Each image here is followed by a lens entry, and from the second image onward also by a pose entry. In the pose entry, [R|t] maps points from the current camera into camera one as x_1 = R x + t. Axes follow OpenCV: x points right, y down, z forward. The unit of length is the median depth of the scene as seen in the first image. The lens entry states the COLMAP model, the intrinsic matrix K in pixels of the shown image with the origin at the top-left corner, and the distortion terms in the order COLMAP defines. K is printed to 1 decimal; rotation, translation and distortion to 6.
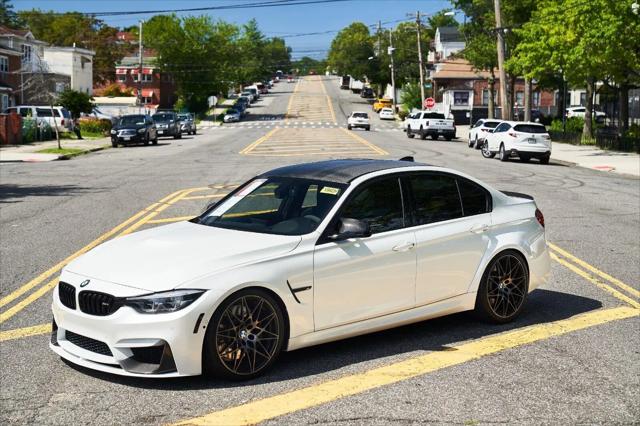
lens RADIAL K [[1021.5, 0, 320.0], [0, 1021.5, 213.0], [0, 0, 1]] dist [-0.017385, 0.117373]
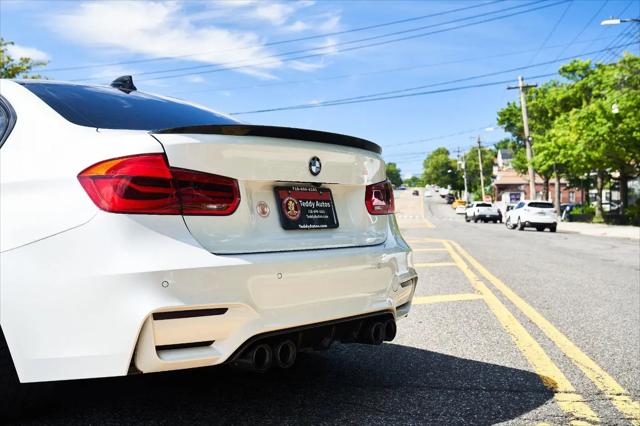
lens RADIAL K [[701.5, 0, 320.0], [0, 701.5, 213.0], [0, 0, 1]] dist [-0.009207, -0.012323]
pose [[0.987734, -0.014369, -0.155485, 0.044882], [-0.001972, 0.994530, -0.104433, 0.014713], [0.156135, 0.103458, 0.982303, 0.050523]]
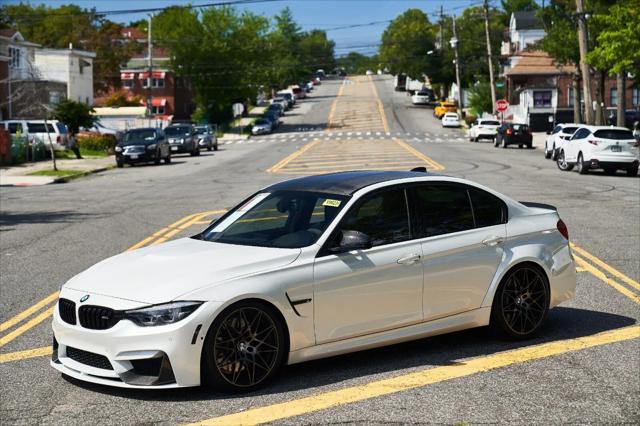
lens RADIAL K [[1268.8, 0, 309.5], [0, 1268.8, 214.7], [0, 0, 1]] dist [0.002970, 0.065712]
pose [[0.998478, -0.018786, -0.051862, 0.007176], [0.017531, 0.999545, -0.024539, 0.002658], [0.052300, 0.023592, 0.998353, -0.029931]]
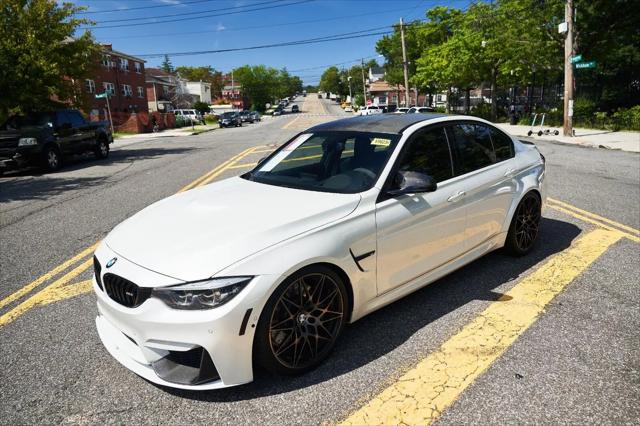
lens RADIAL K [[440.3, 0, 317.9], [0, 440.3, 214.1], [0, 0, 1]] dist [-0.001492, -0.002088]
pose [[0.999349, -0.035916, -0.003530, -0.007209], [0.036068, 0.990700, 0.131194, -0.001564], [-0.001215, -0.131236, 0.991350, 0.081243]]
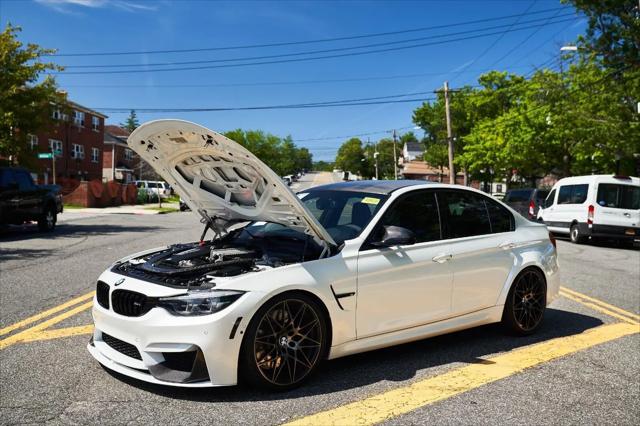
lens RADIAL K [[634.1, 0, 317.1], [0, 634.1, 212.4], [0, 0, 1]] dist [-0.006152, 0.023098]
pose [[0.999523, 0.025638, -0.017240, -0.004667], [-0.026829, 0.996985, -0.072811, 0.005300], [0.015321, 0.073239, 0.997197, 0.051144]]
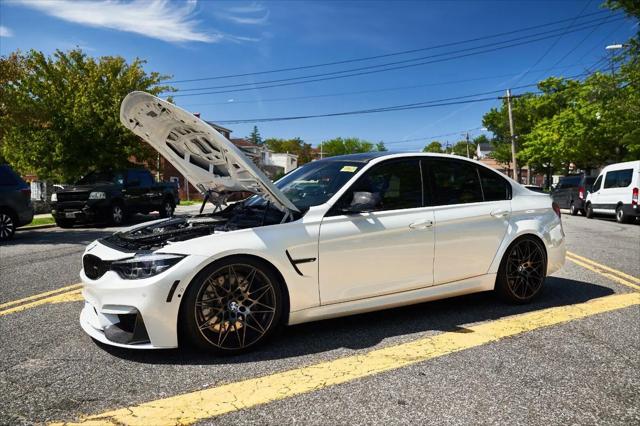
lens RADIAL K [[513.2, 0, 320.0], [0, 513.2, 213.0], [0, 0, 1]] dist [-0.102821, 0.153661]
pose [[0.982160, 0.008705, -0.187844, 0.011086], [-0.019233, 0.998339, -0.054299, 0.007210], [0.187059, 0.056943, 0.980697, 0.068661]]
